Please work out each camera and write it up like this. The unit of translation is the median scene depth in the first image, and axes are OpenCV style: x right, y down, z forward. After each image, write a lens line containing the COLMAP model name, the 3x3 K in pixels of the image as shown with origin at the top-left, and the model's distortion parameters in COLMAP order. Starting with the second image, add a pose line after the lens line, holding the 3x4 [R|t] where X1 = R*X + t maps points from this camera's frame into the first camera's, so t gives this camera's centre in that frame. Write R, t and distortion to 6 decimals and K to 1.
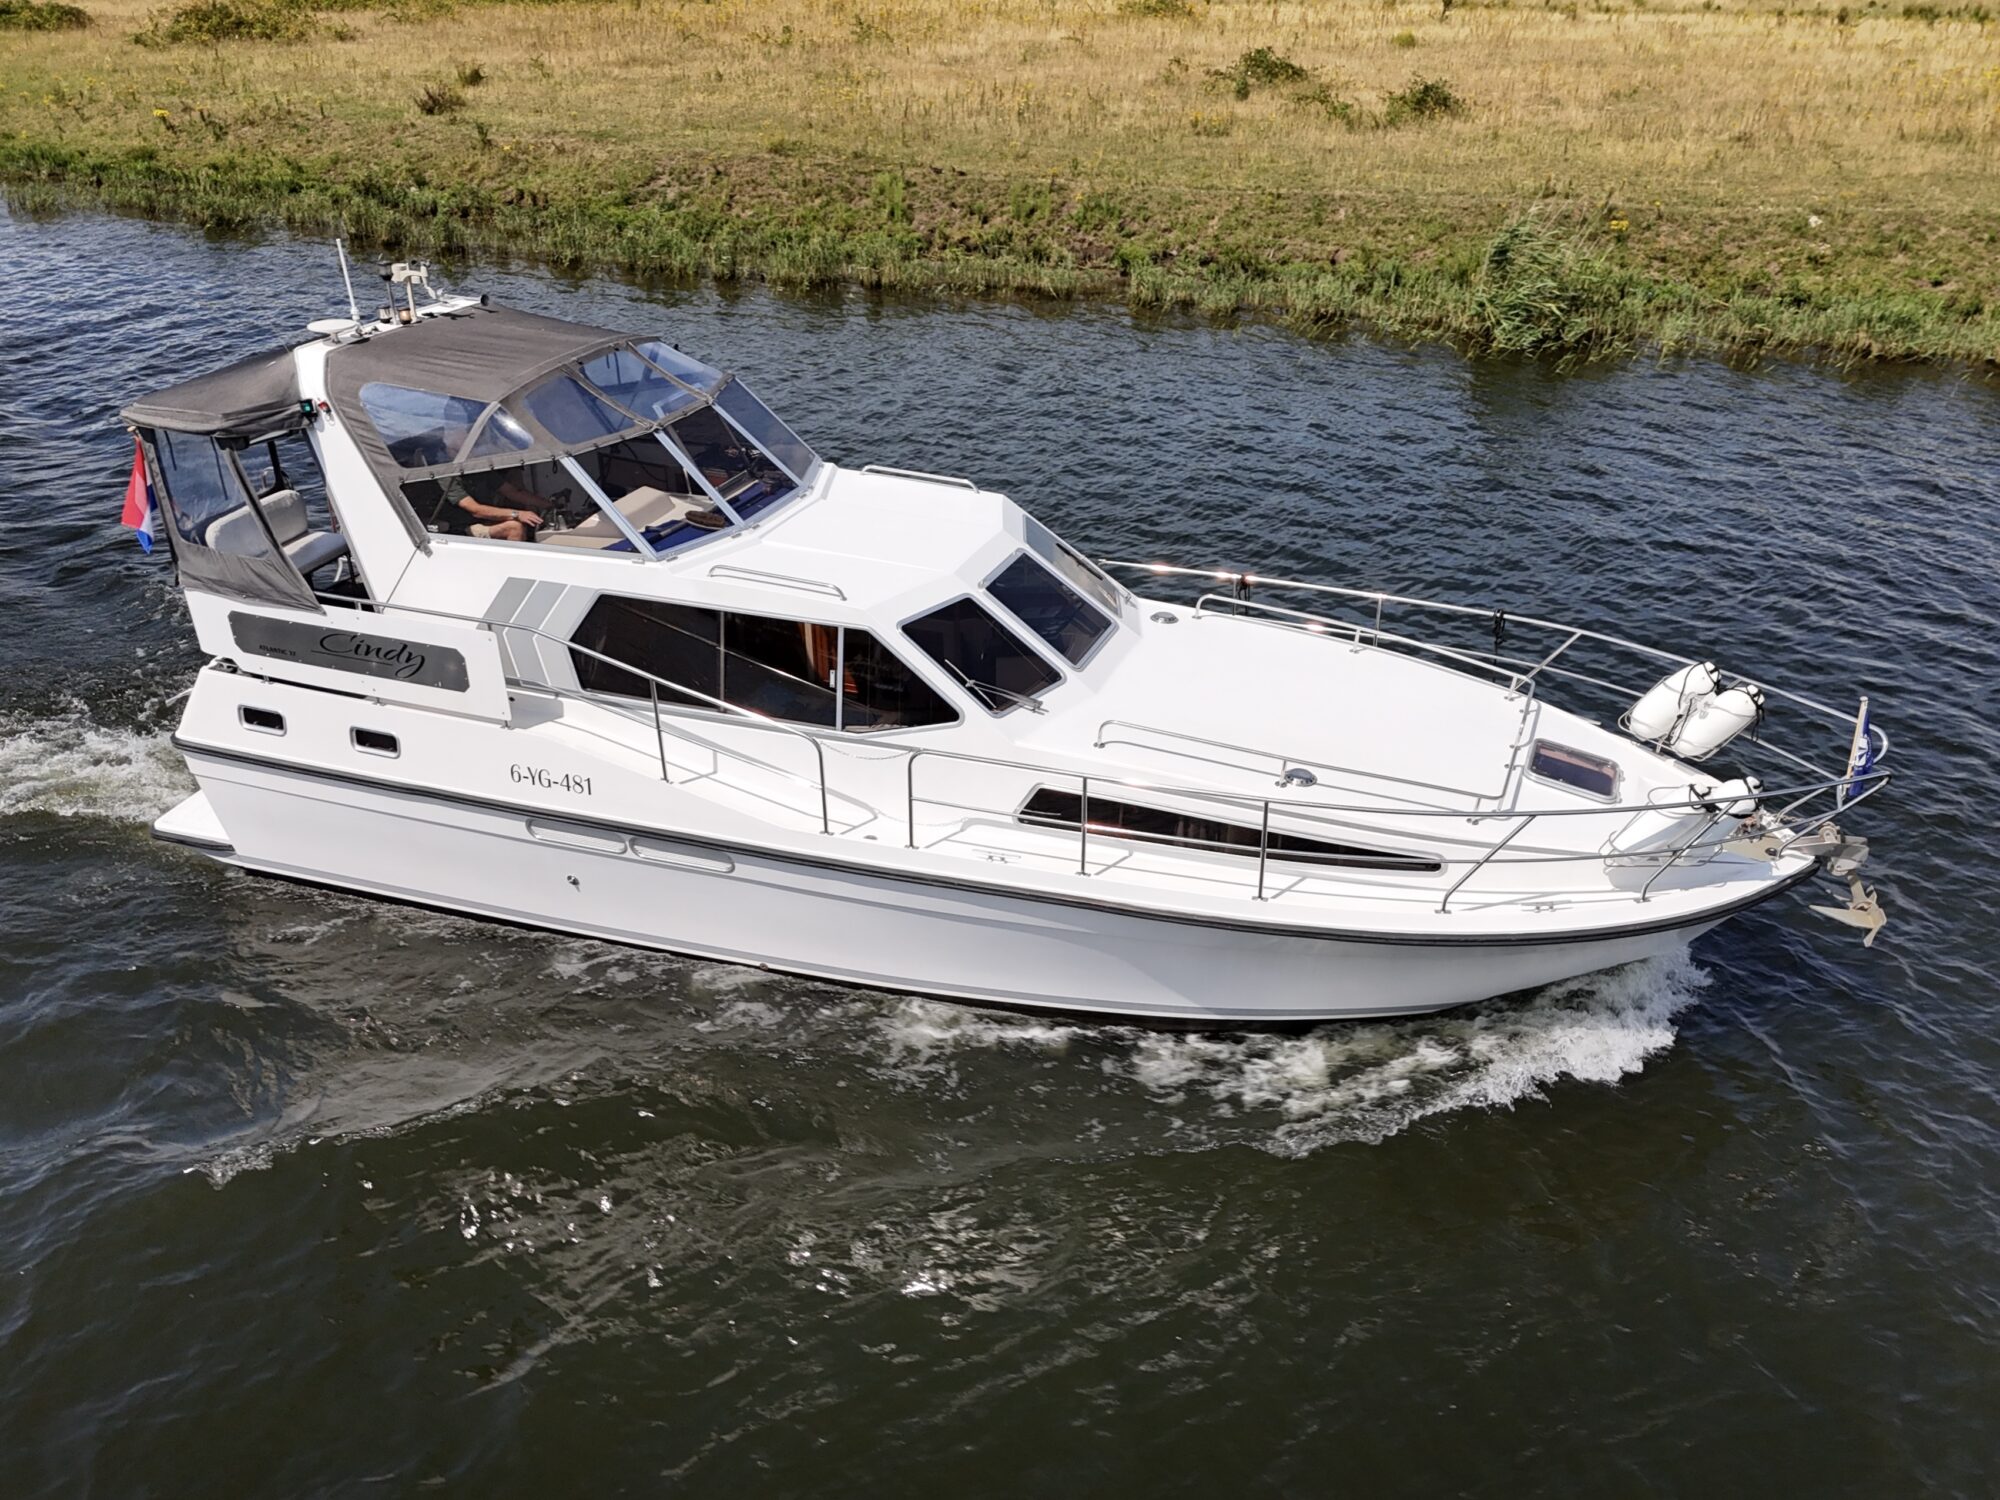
lens RADIAL K [[1757.9, 0, 1107.6], [0, 1757.9, 830.7], [0, 0, 1]] dist [0.057550, -0.030596]
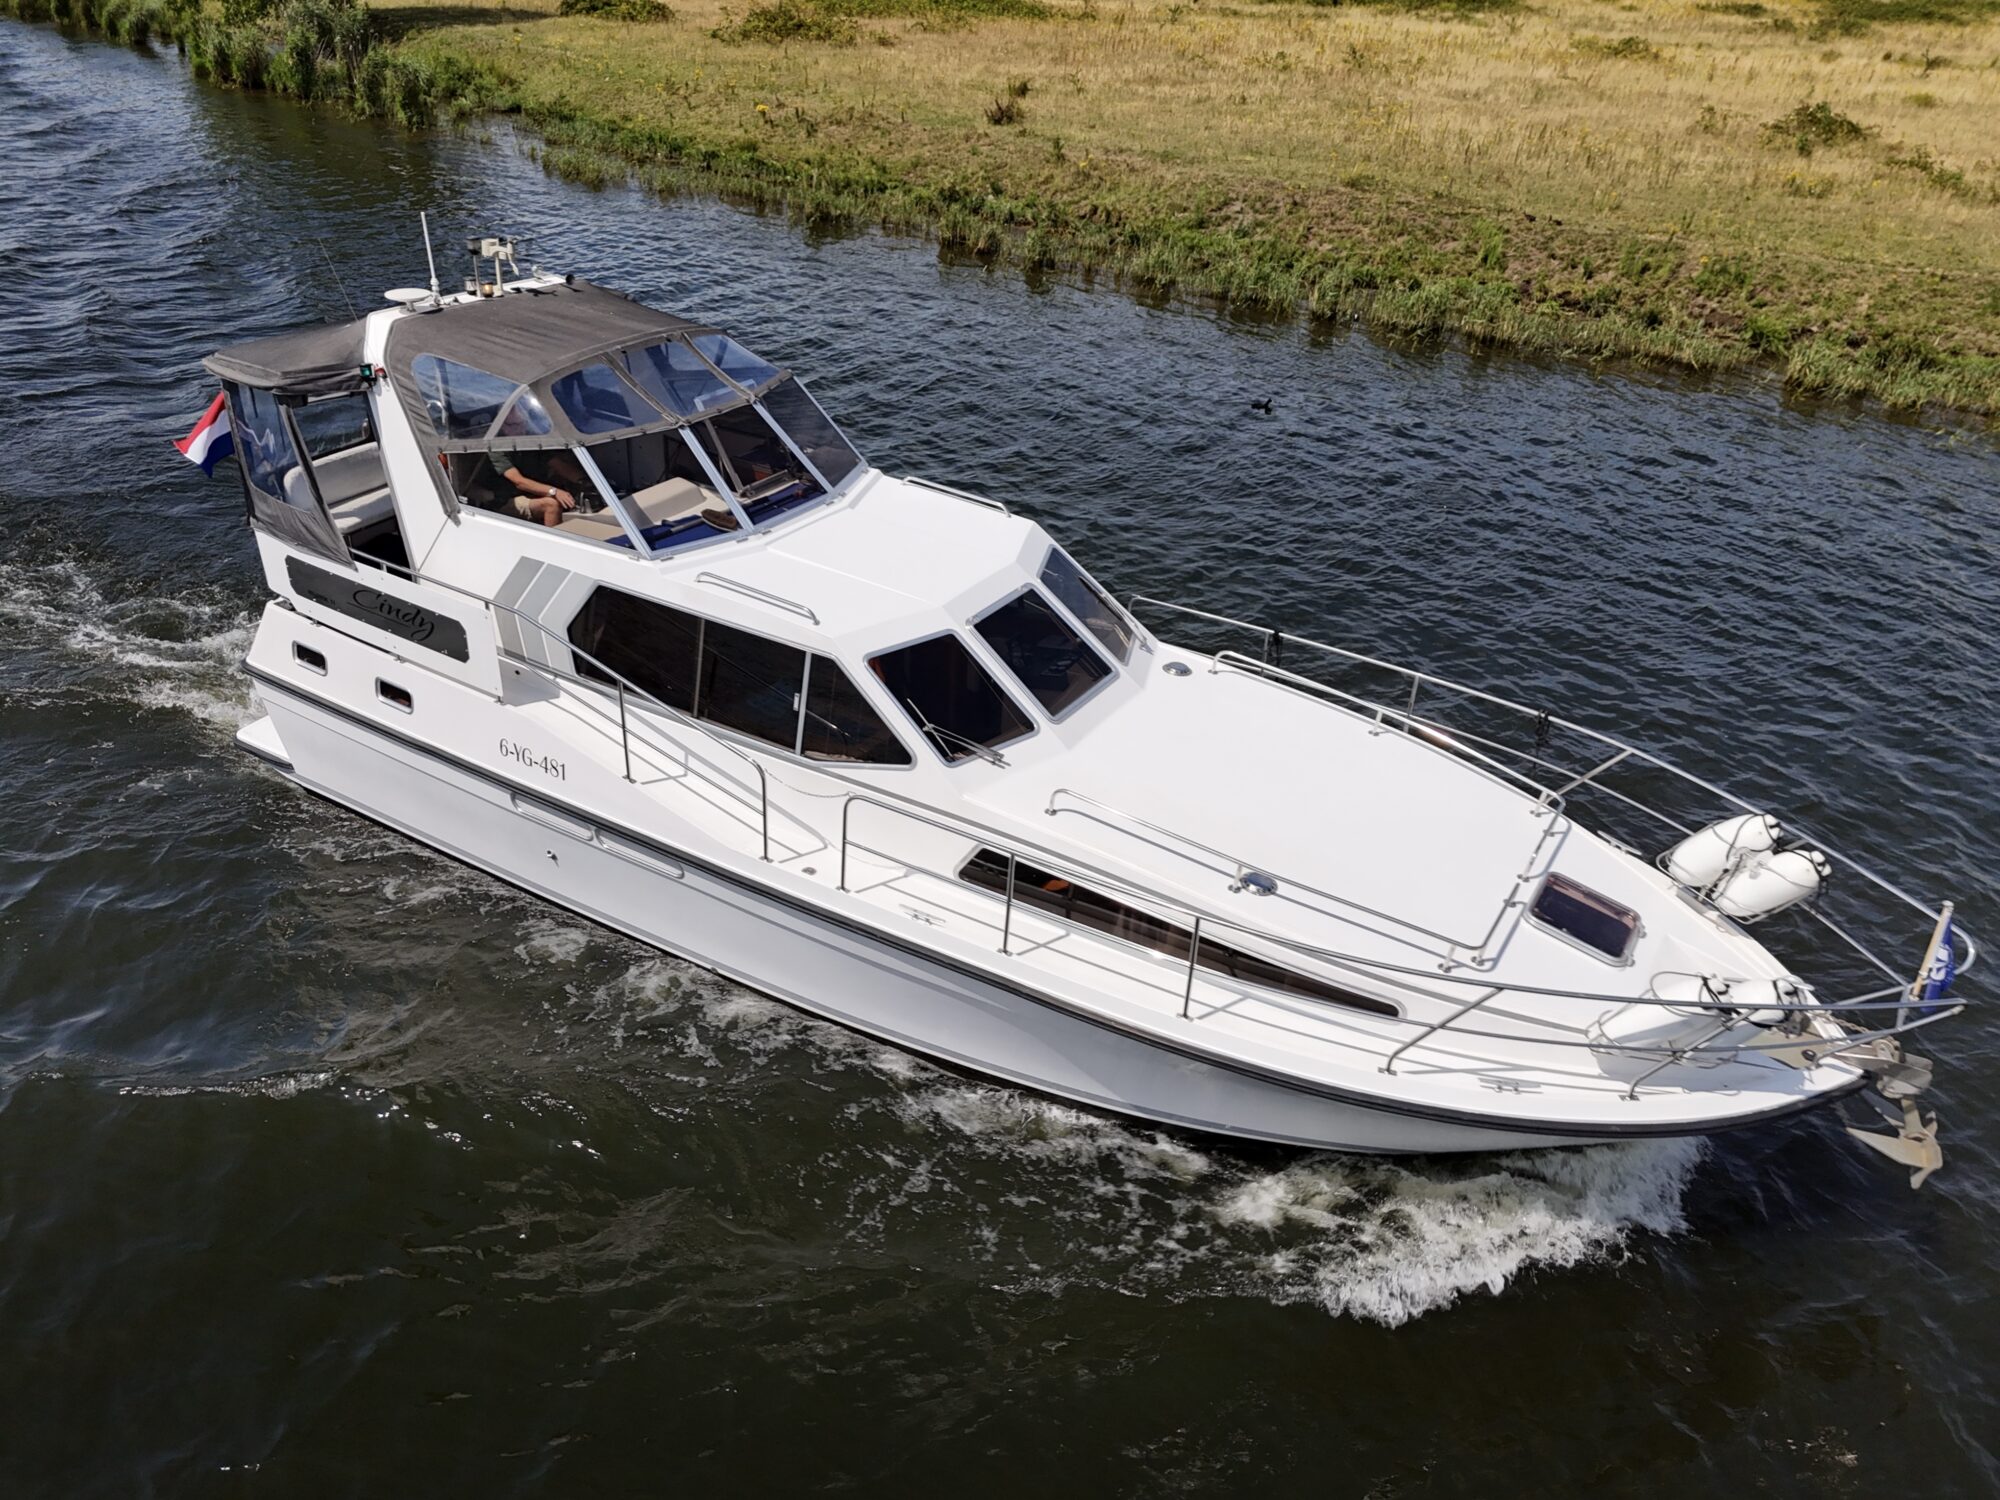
lens RADIAL K [[1533.0, 0, 1011.0], [0, 1533.0, 731.9], [0, 0, 1]] dist [0.066264, -0.056930]
pose [[0.972774, 0.138704, -0.185664, 0.113775], [-0.139017, 0.990224, 0.011395, -0.092665], [0.185430, 0.014726, 0.982547, 0.184169]]
